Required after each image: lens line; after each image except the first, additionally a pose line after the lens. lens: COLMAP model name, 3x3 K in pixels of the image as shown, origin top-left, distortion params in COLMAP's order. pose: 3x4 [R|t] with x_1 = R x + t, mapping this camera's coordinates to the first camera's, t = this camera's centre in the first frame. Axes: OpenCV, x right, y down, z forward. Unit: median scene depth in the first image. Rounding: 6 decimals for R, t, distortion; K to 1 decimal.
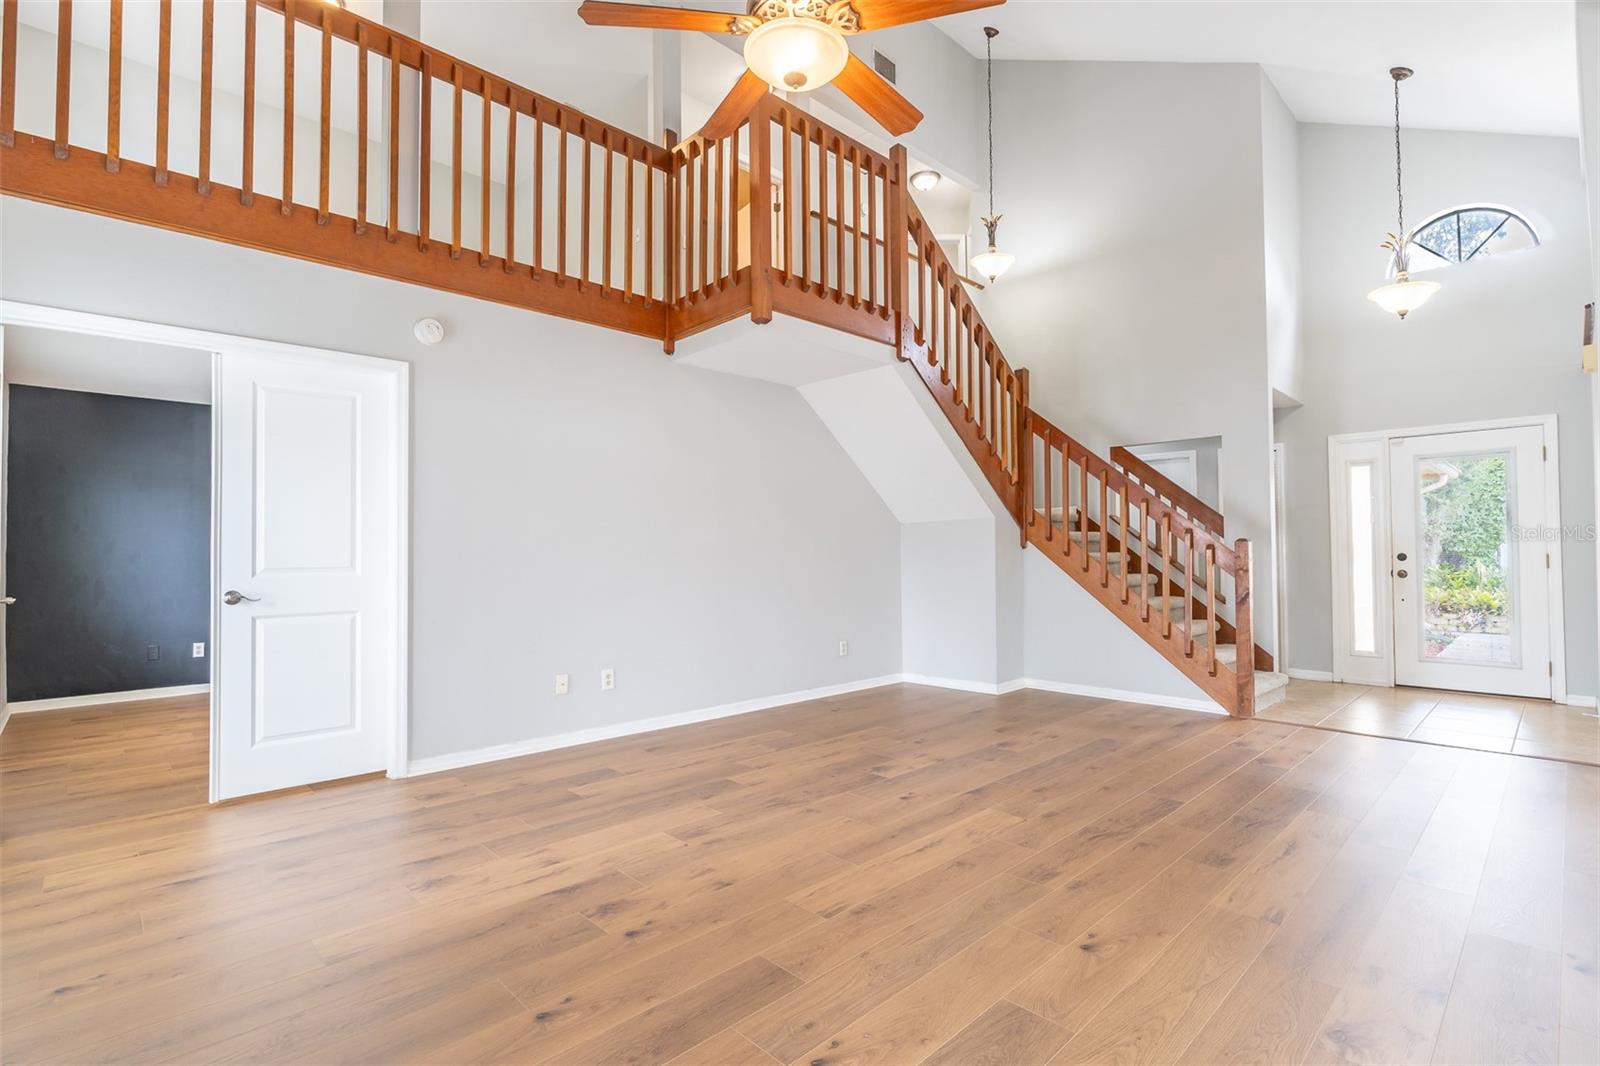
lens RADIAL K [[749.5, 0, 798.4], [0, 749.5, 534.9], [0, 0, 1]] dist [-0.004481, 0.000384]
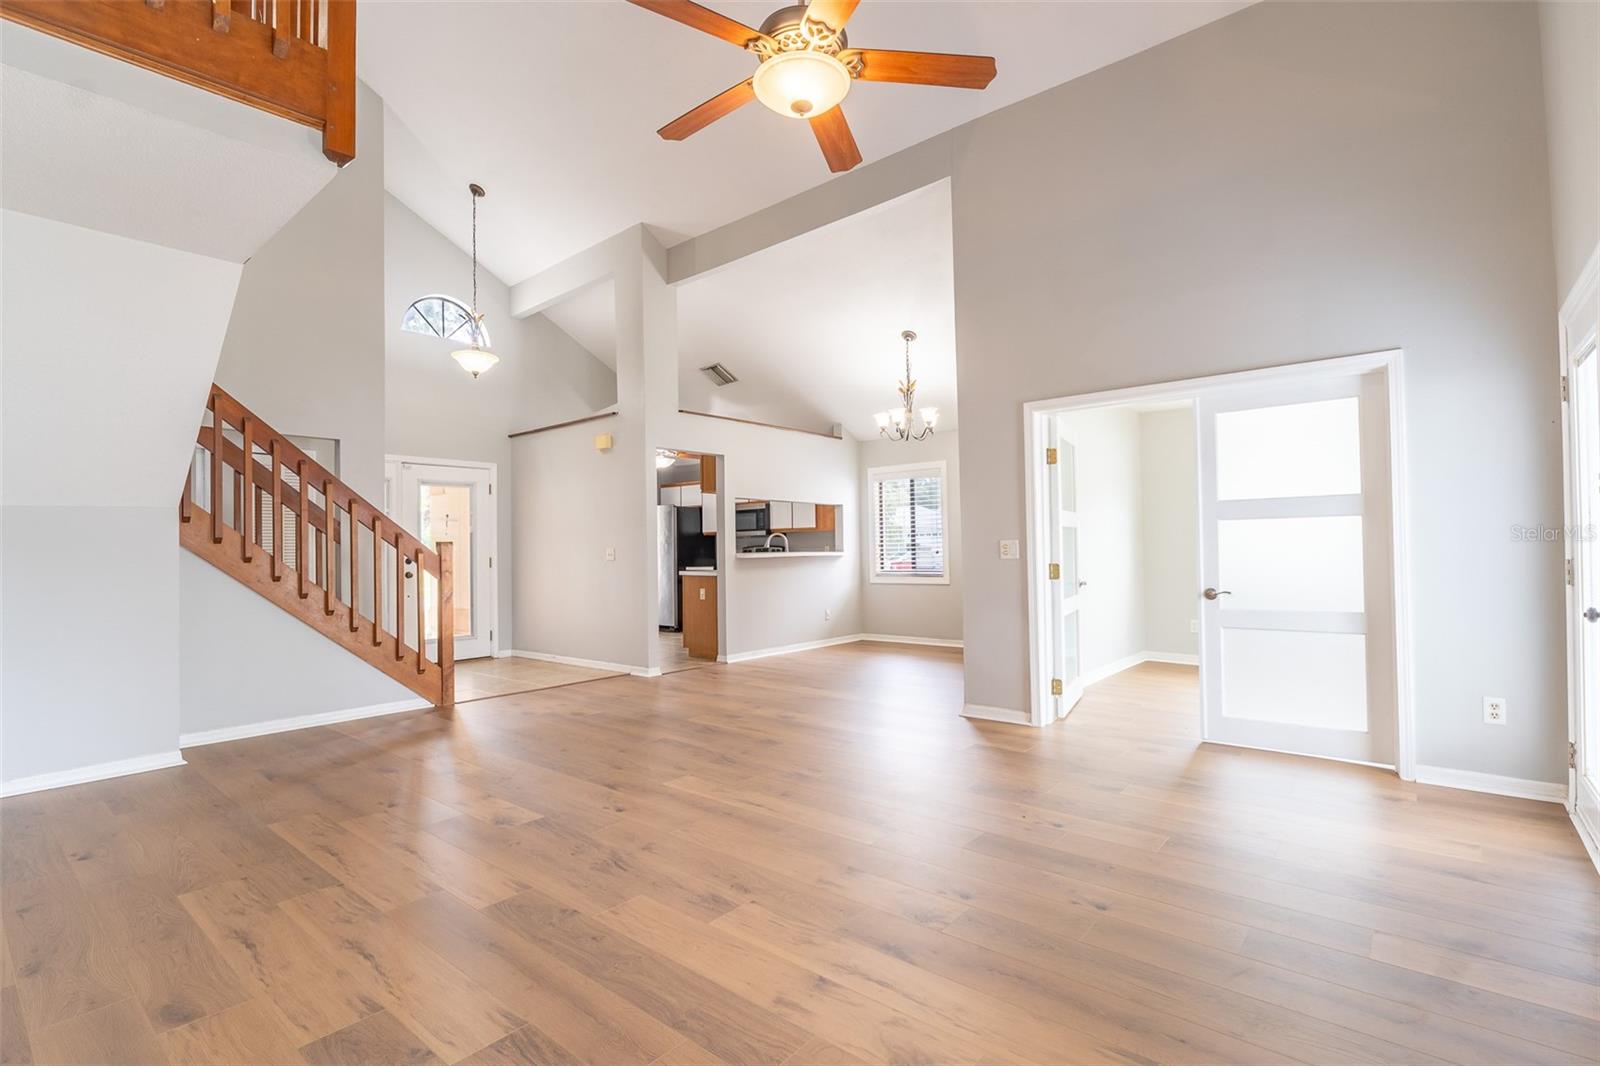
lens RADIAL K [[749.5, 0, 794.8], [0, 749.5, 536.6], [0, 0, 1]] dist [-0.004481, 0.000384]
pose [[-0.109265, 0.026131, 0.993669, -0.824081], [-0.010634, 0.999566, -0.027456, 0.028054], [-0.993956, -0.013567, -0.108940, 0.876989]]
